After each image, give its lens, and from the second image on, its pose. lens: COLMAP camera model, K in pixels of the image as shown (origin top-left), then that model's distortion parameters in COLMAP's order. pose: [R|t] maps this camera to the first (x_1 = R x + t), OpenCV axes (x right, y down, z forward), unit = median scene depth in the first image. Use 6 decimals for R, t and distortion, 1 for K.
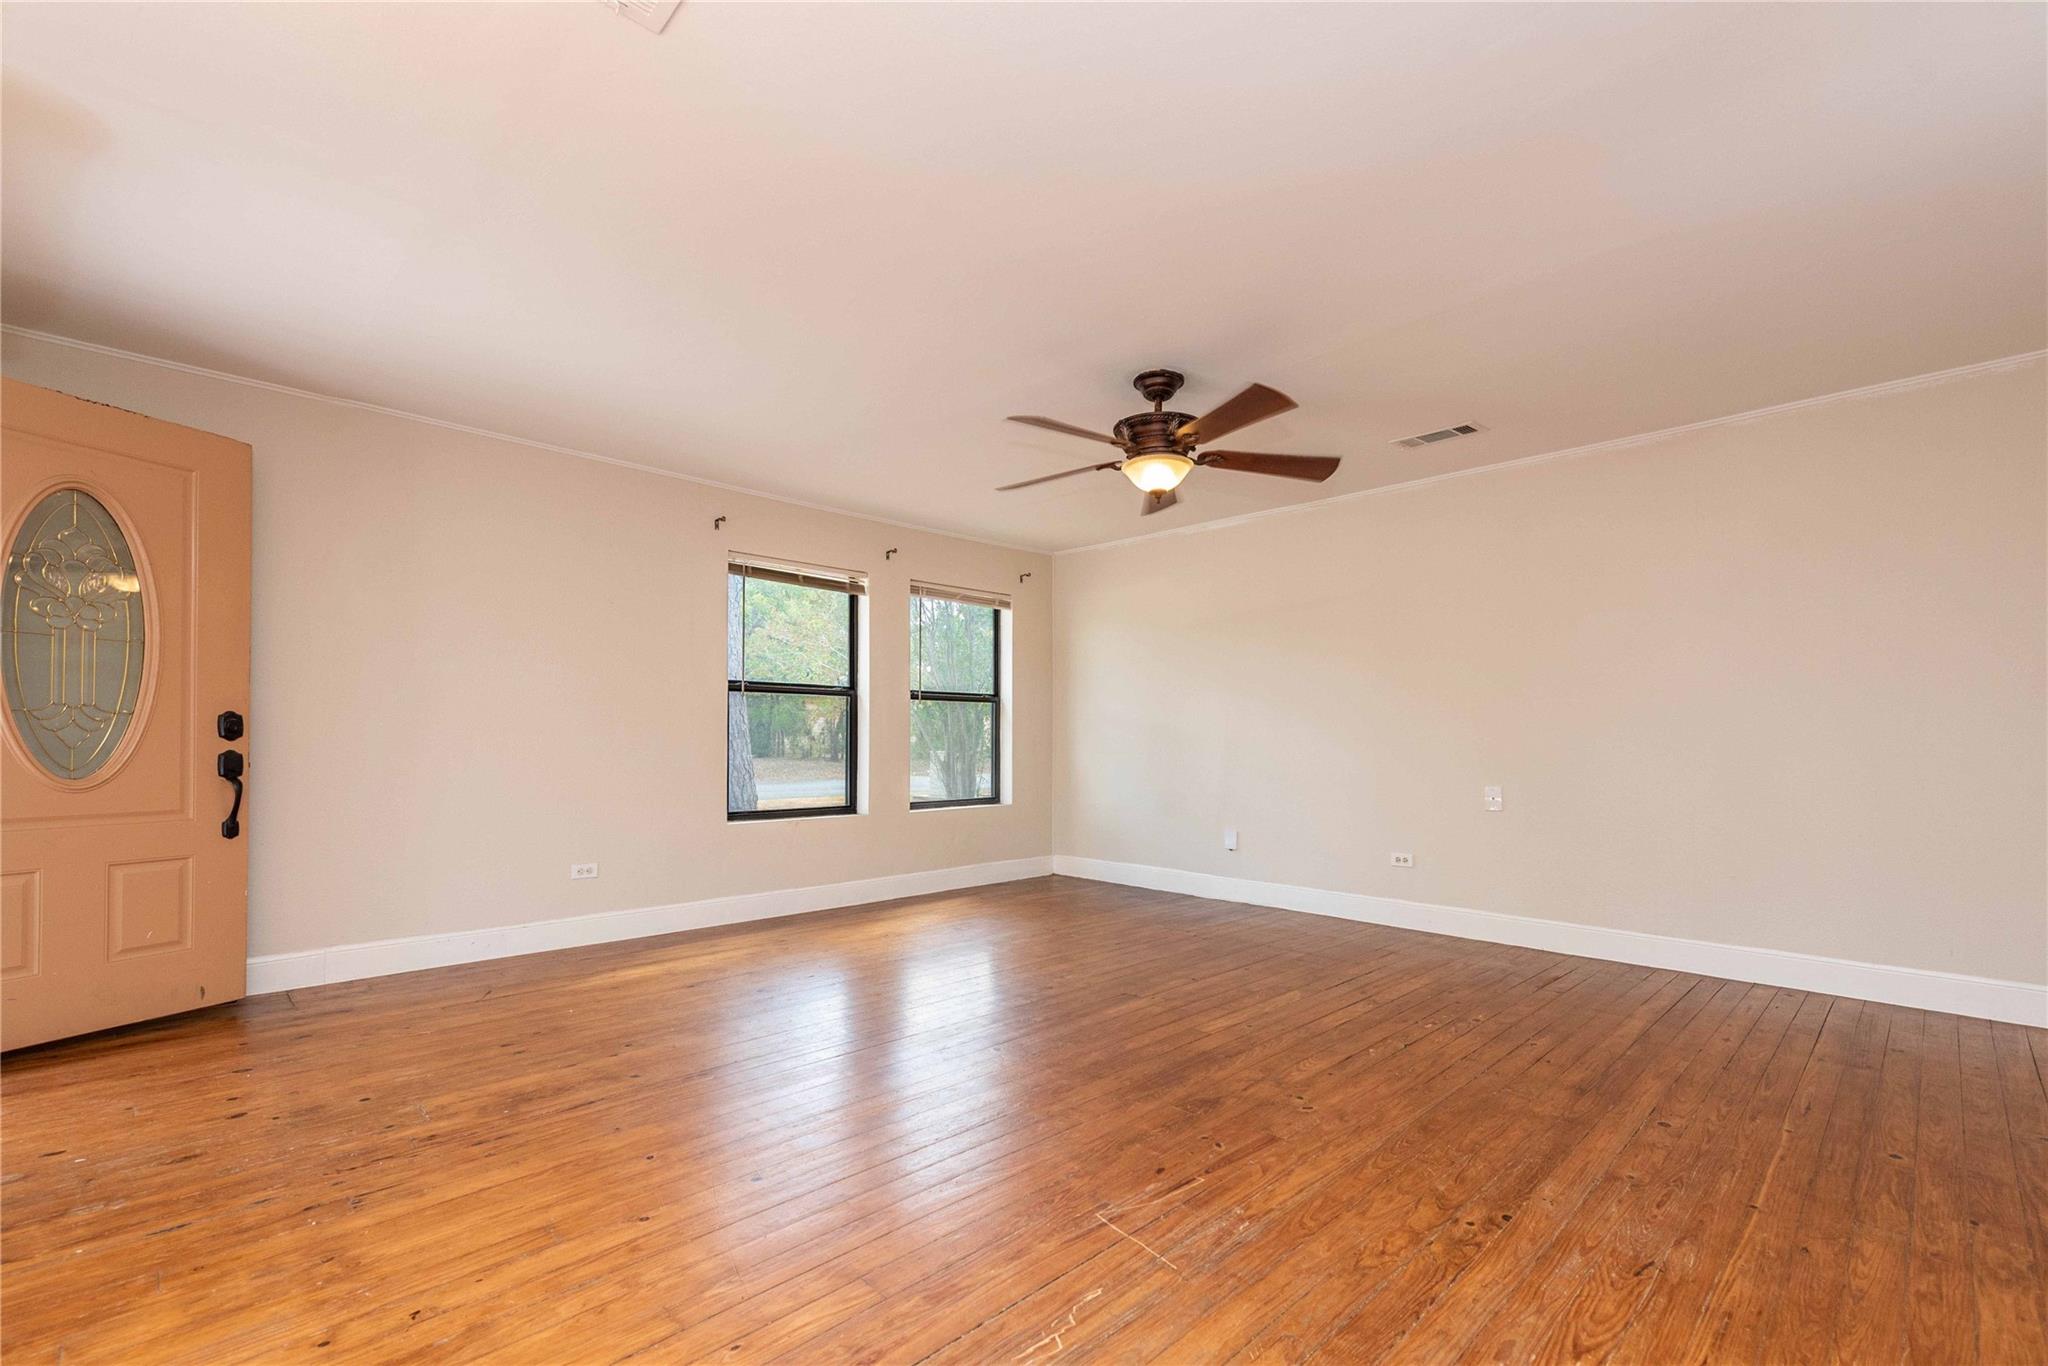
lens RADIAL K [[886.0, 0, 1024.2], [0, 886.0, 742.7], [0, 0, 1]] dist [-0.001476, 0.000190]
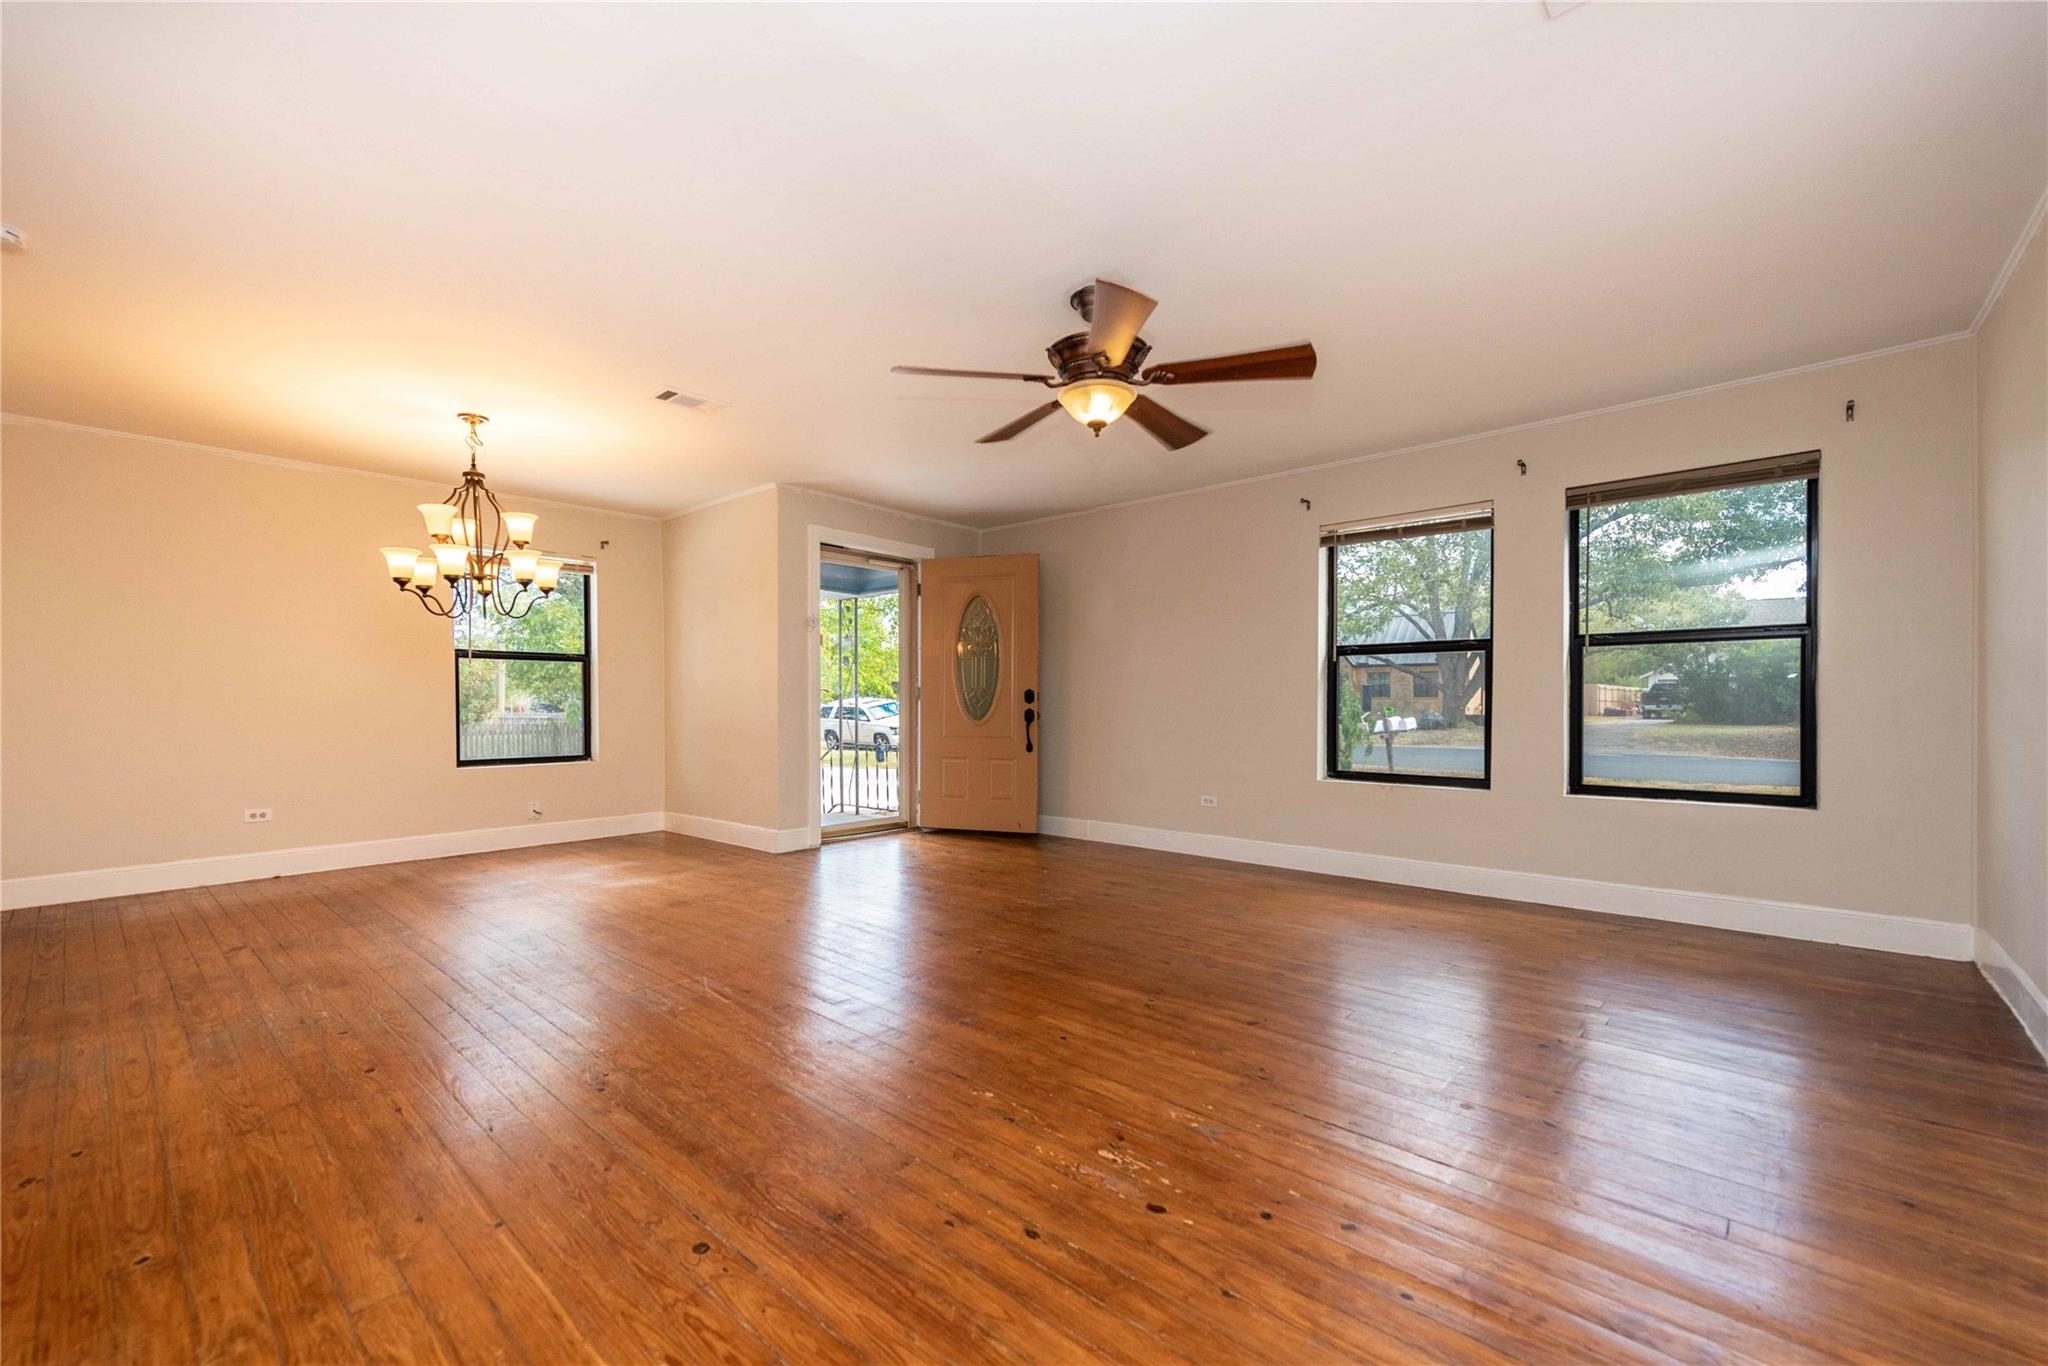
lens RADIAL K [[834.6, 0, 1017.4], [0, 834.6, 704.5], [0, 0, 1]] dist [0.023014, -0.000017]
pose [[0.062219, 0.000276, -0.998062, 1.001209], [0.002216, 0.999997, 0.000415, -0.001373], [0.998060, -0.002238, 0.062219, 0.859045]]
